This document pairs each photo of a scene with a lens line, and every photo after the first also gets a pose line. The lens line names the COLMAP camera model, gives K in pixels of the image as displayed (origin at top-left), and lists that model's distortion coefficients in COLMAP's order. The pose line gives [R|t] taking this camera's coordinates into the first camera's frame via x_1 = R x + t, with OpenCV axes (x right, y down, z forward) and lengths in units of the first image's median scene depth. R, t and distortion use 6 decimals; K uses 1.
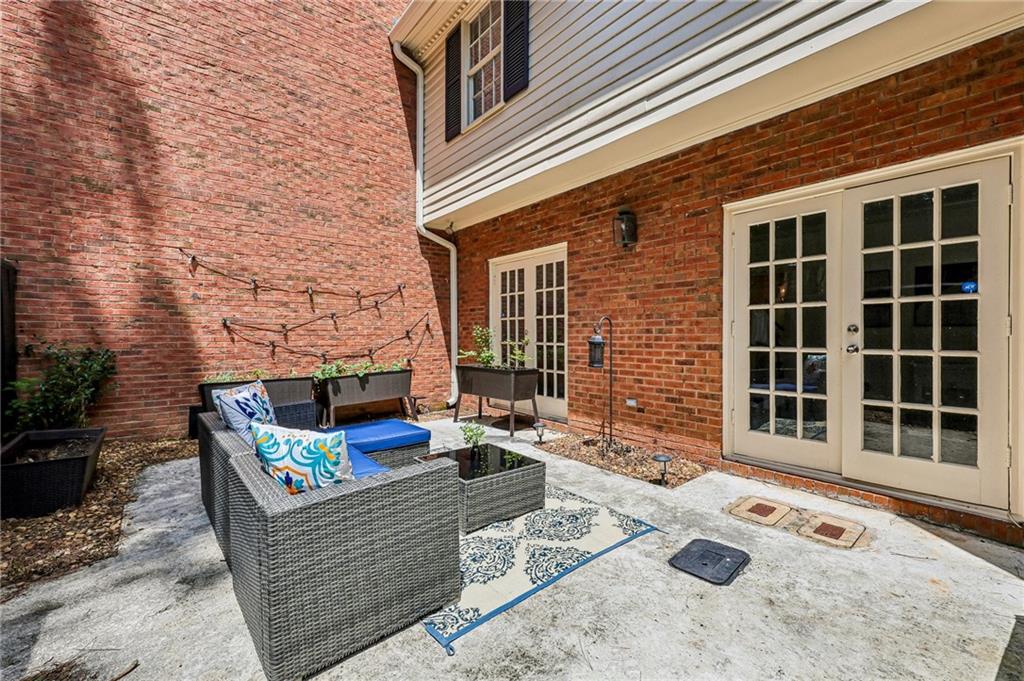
lens RADIAL K [[417.3, 0, 538.4], [0, 417.3, 338.0], [0, 0, 1]] dist [0.006797, 0.000133]
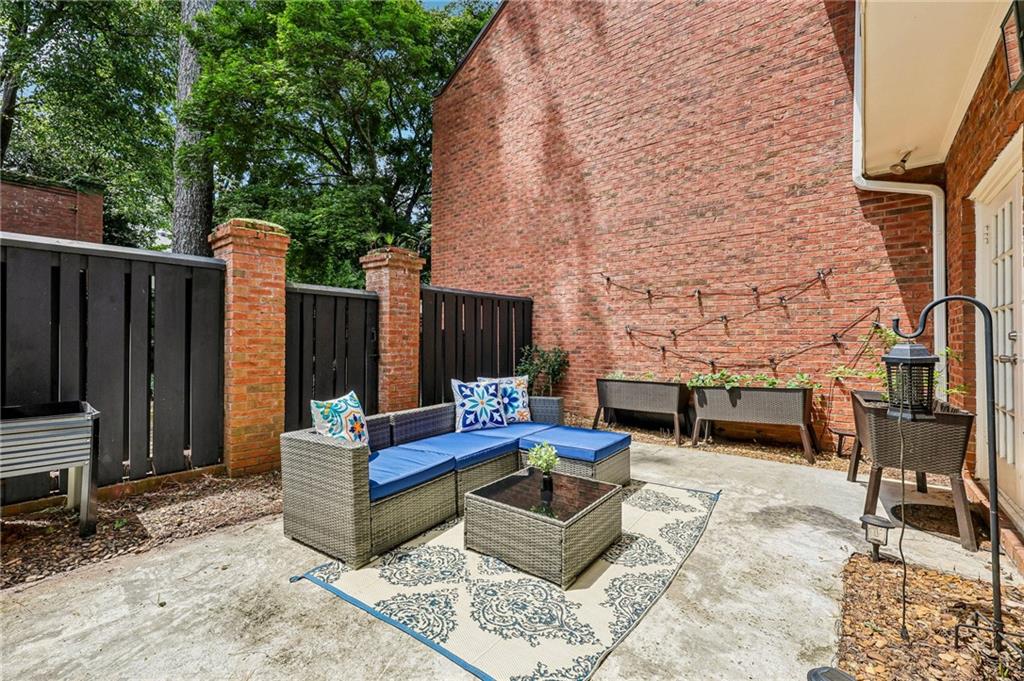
lens RADIAL K [[417.3, 0, 472.3], [0, 417.3, 338.1], [0, 0, 1]] dist [0.006797, 0.000133]
pose [[0.210240, -0.002234, -0.977647, 0.292148], [-0.010910, 0.999930, -0.004631, -0.002297], [0.977589, 0.011639, 0.210200, 0.308983]]
